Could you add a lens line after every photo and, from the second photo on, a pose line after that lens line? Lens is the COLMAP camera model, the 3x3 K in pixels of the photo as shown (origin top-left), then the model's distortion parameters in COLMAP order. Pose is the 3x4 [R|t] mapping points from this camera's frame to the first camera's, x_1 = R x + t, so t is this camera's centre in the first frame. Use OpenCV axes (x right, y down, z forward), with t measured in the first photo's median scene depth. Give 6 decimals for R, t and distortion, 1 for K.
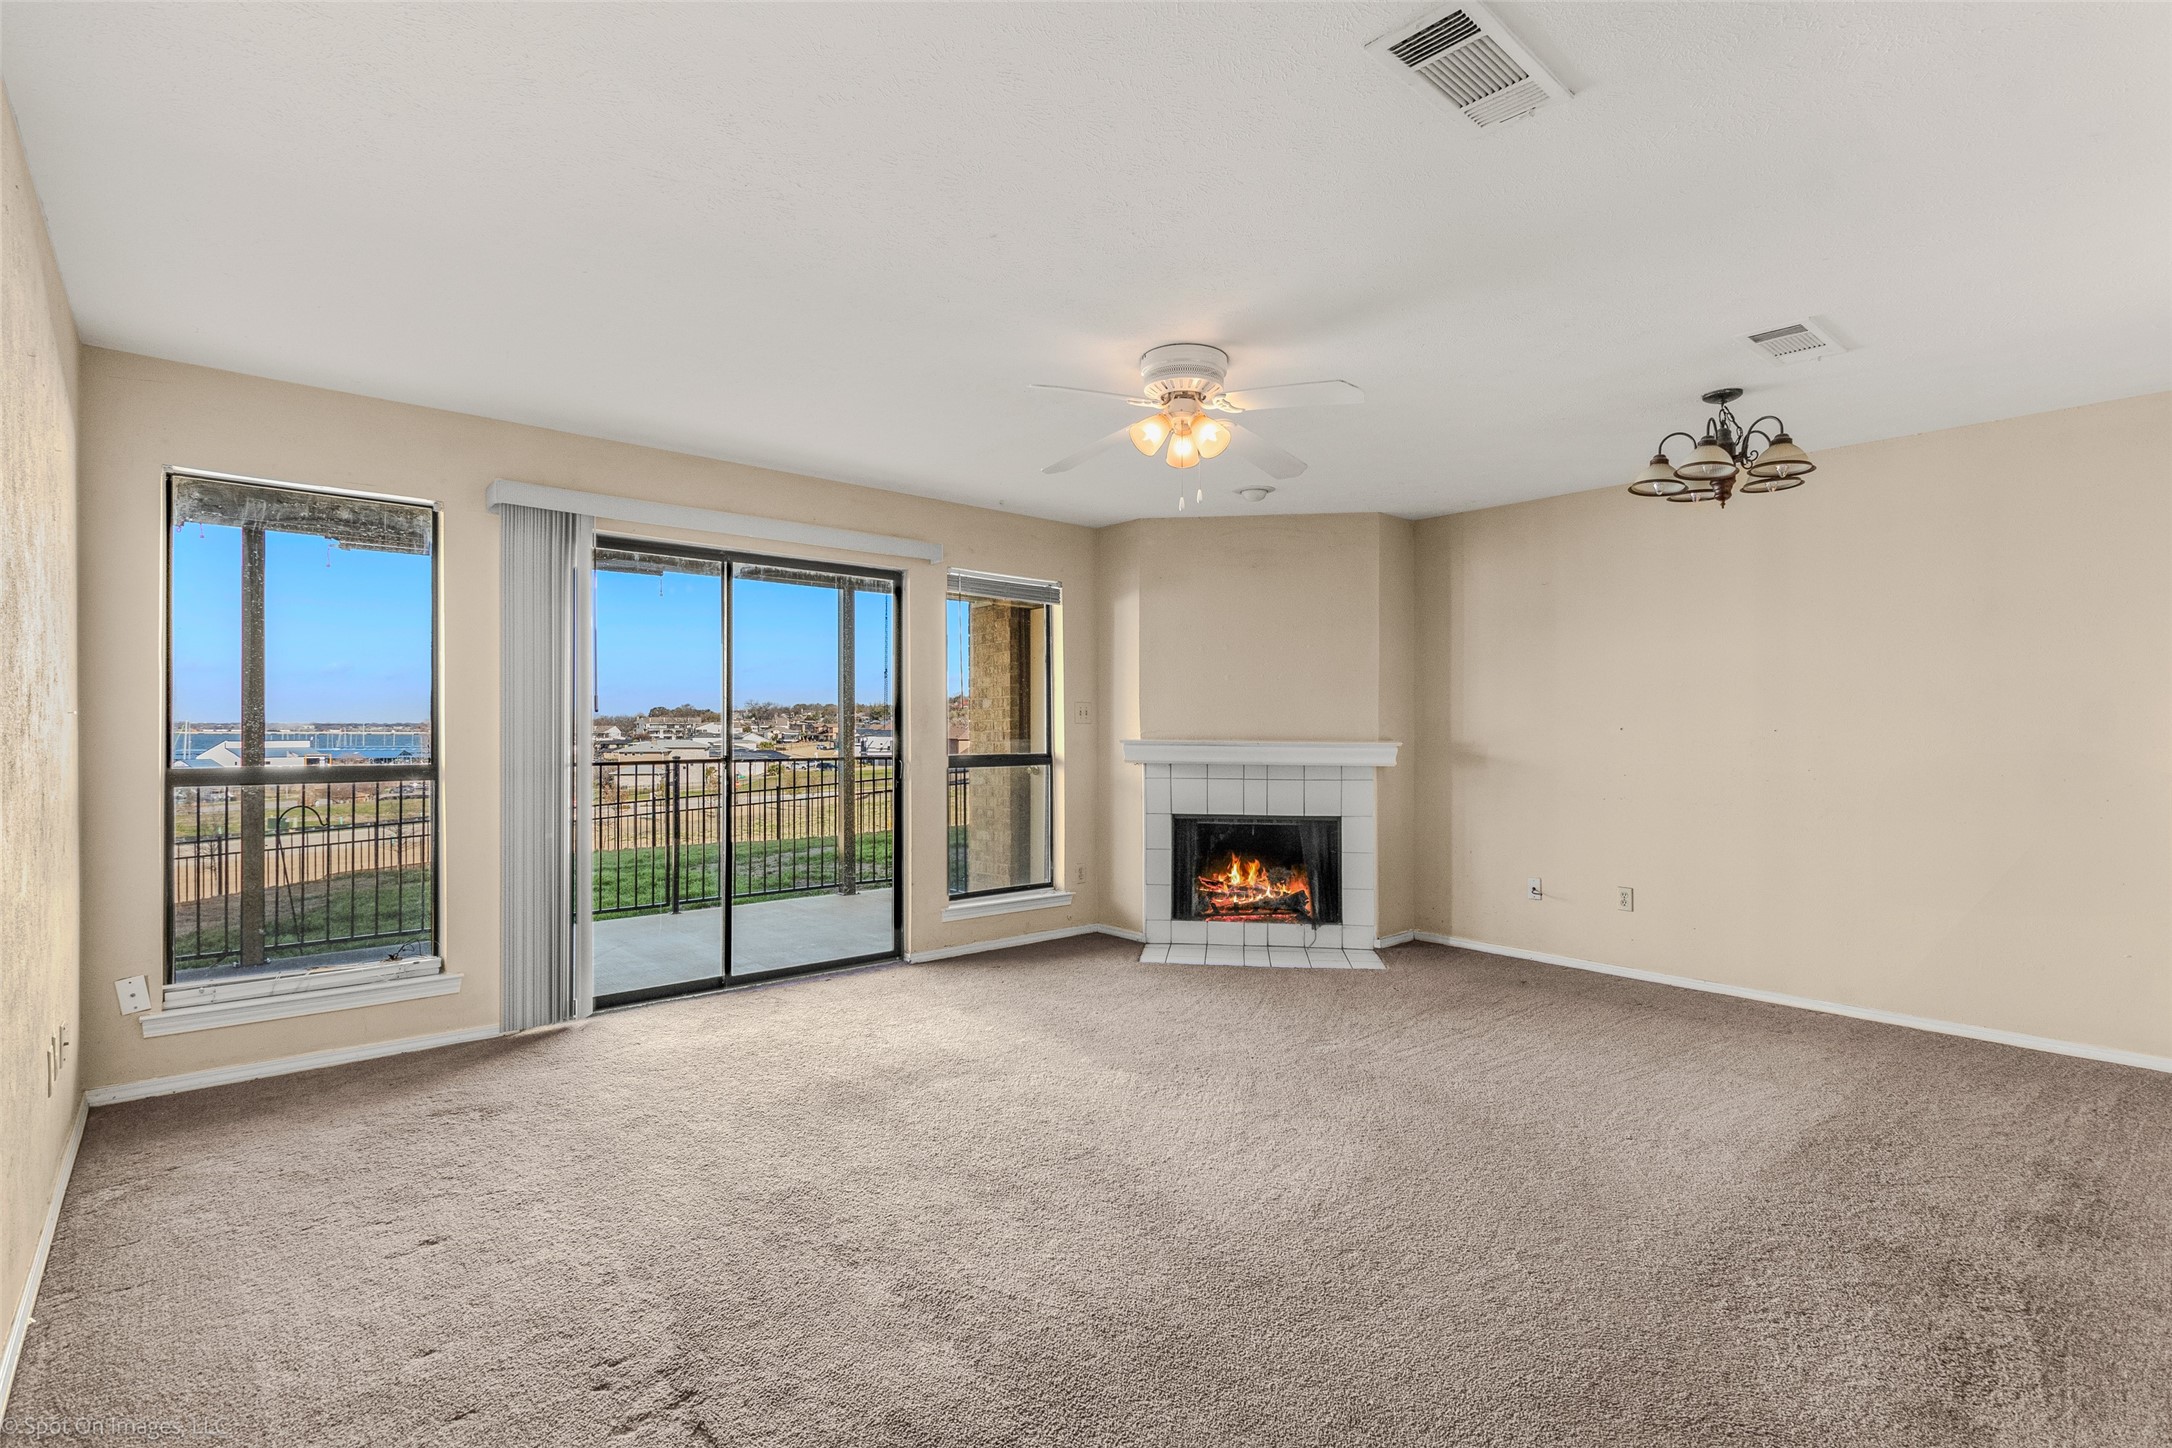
lens RADIAL K [[987.6, 0, 1092.2], [0, 987.6, 708.1], [0, 0, 1]] dist [0.001693, 0.000047]
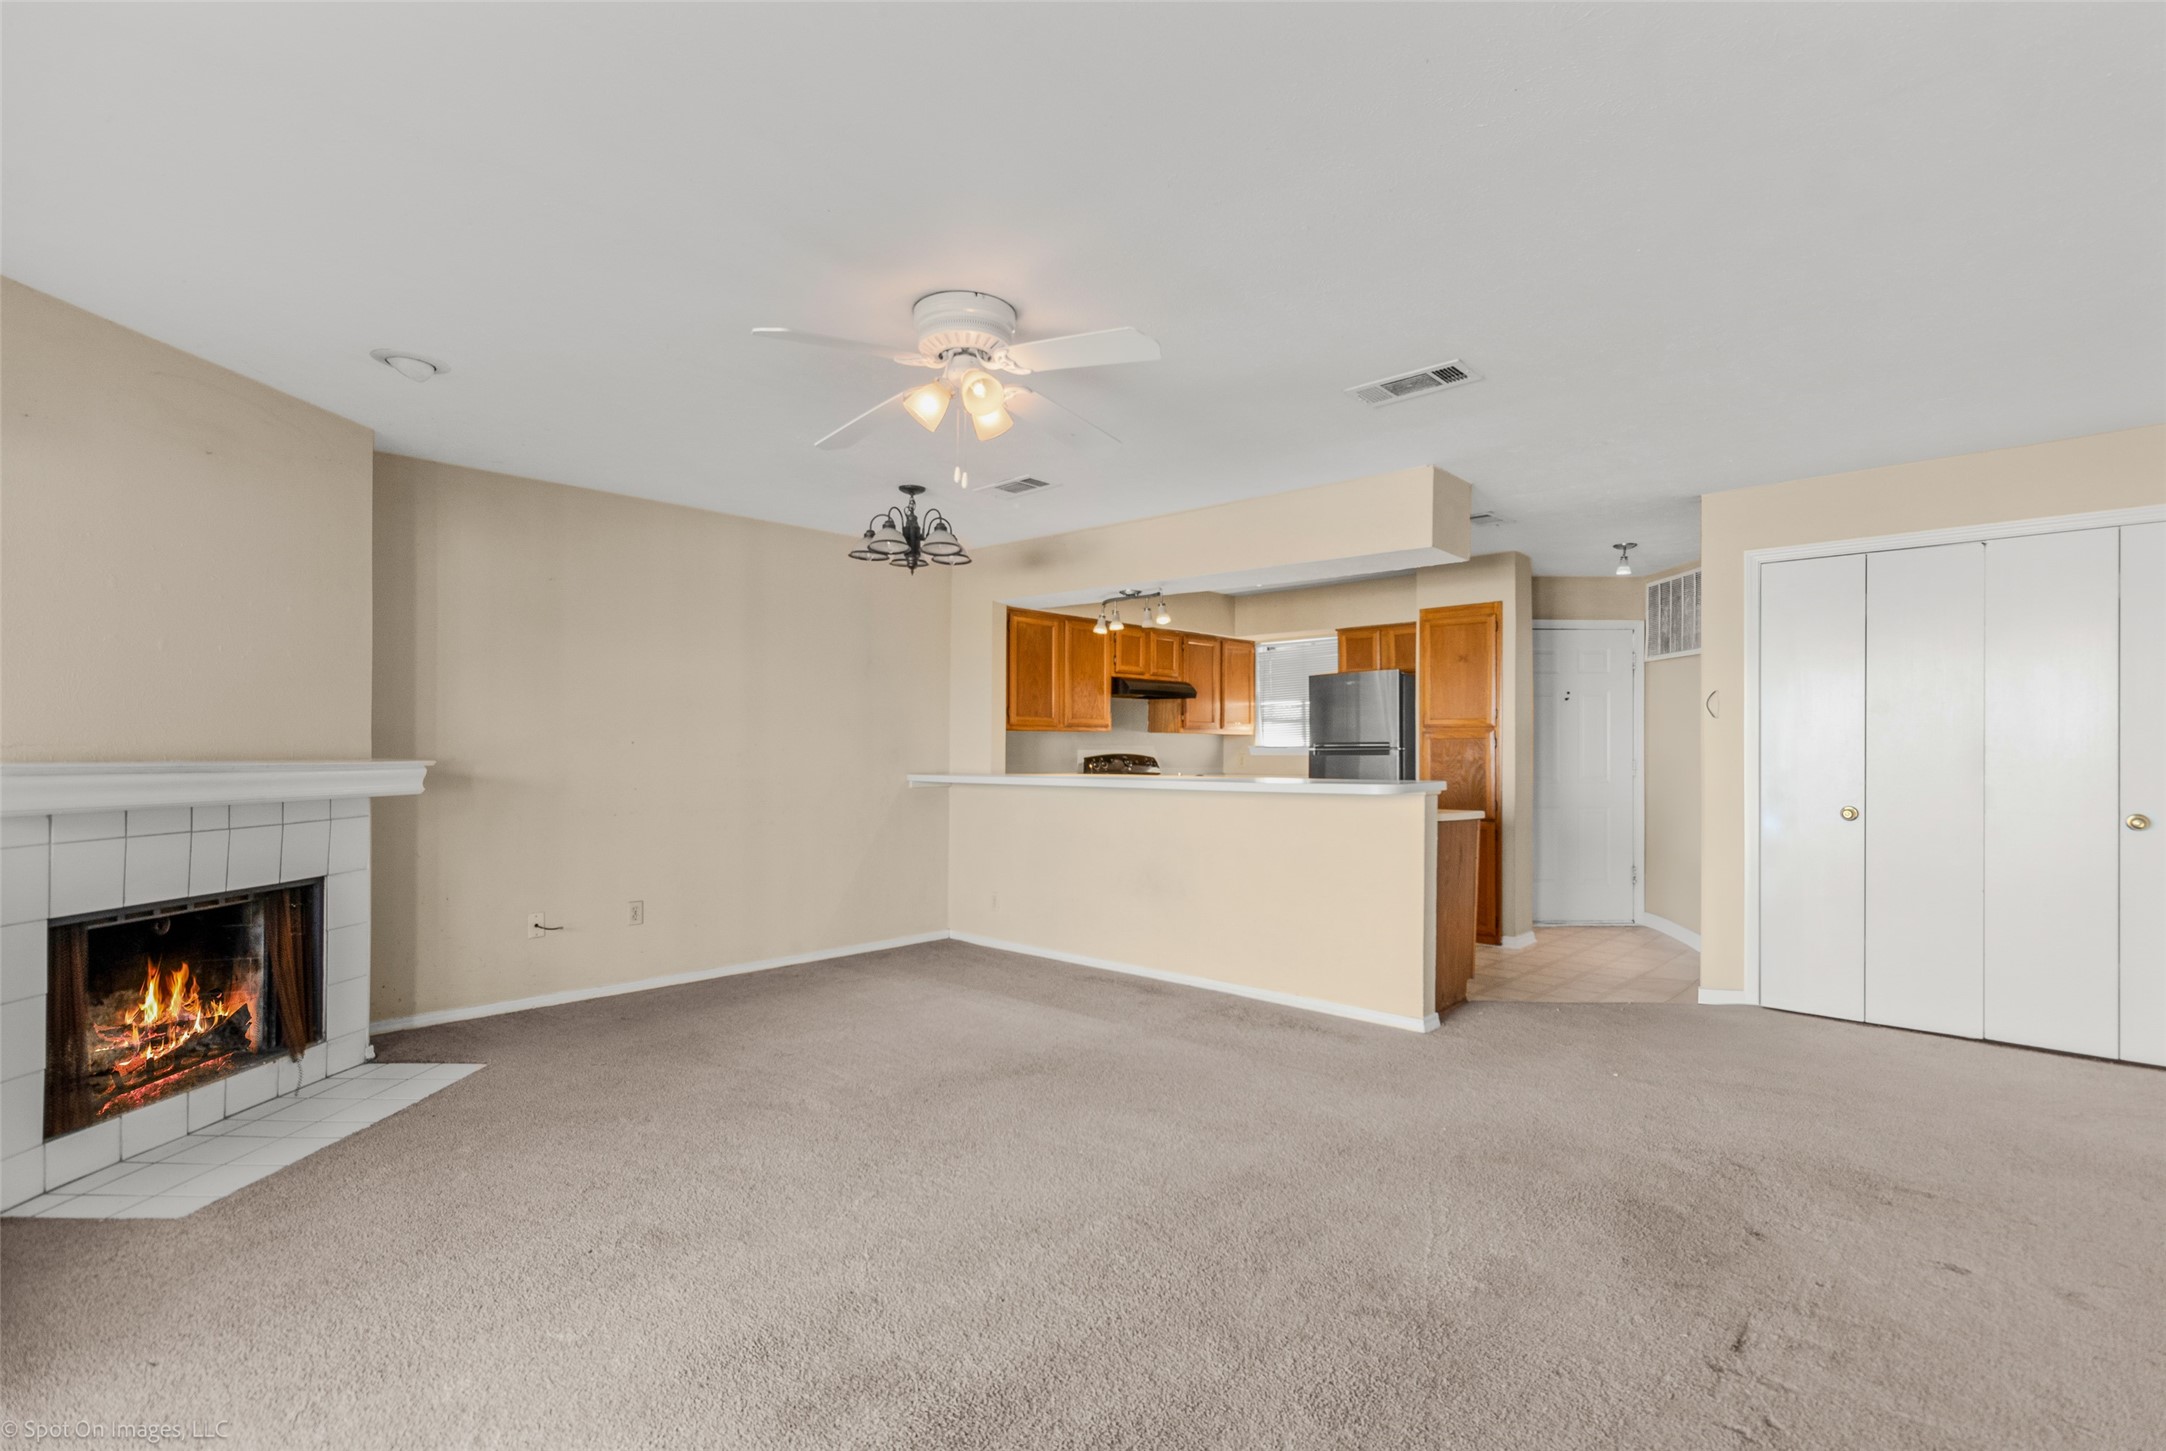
lens RADIAL K [[1009.8, 0, 1083.0], [0, 1009.8, 725.5], [0, 0, 1]] dist [-0.074939, -0.000123]
pose [[-0.085918, 0.020888, 0.996083, -0.435681], [-0.016391, 0.999615, -0.022376, 0.014477], [-0.996167, -0.018249, -0.085543, 0.548894]]
